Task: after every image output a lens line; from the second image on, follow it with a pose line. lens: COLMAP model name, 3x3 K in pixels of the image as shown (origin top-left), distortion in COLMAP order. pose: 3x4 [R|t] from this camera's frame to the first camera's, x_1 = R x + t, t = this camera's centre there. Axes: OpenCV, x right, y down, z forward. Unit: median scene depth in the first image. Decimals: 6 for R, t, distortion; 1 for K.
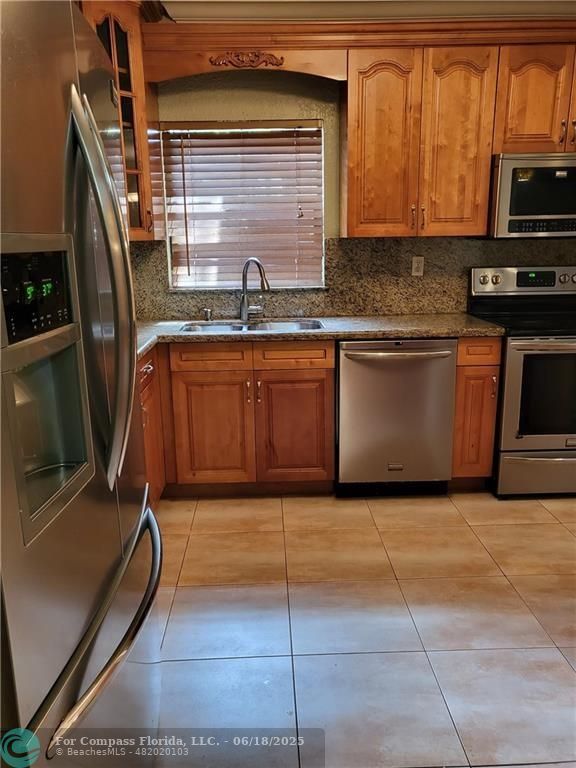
lens RADIAL K [[597.4, 0, 288.0], [0, 597.4, 384.0], [0, 0, 1]] dist [0.001879, 0.005255]
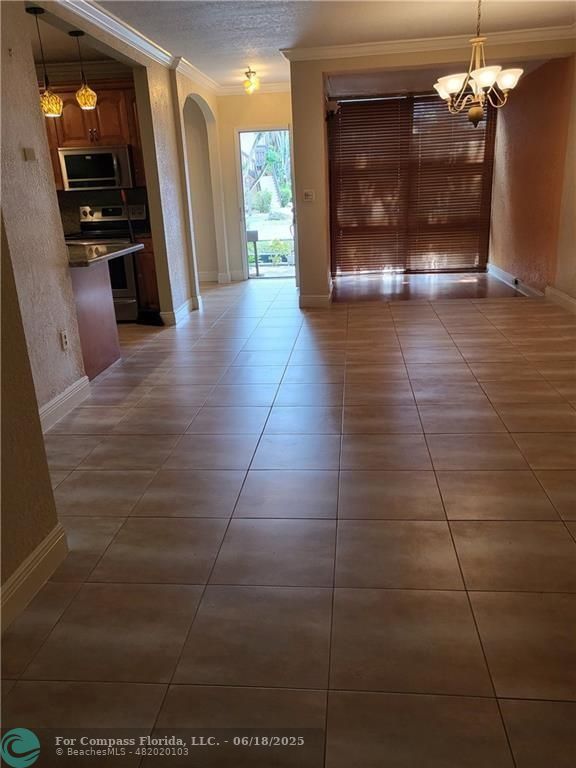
lens RADIAL K [[637.3, 0, 288.0], [0, 637.3, 384.0], [0, 0, 1]] dist [-0.035684, 0.105746]
pose [[0.989239, 0.017580, -0.145247, 1.426016], [-0.005594, 0.996574, 0.082517, 0.218781], [0.146200, -0.080817, 0.985948, -1.040028]]
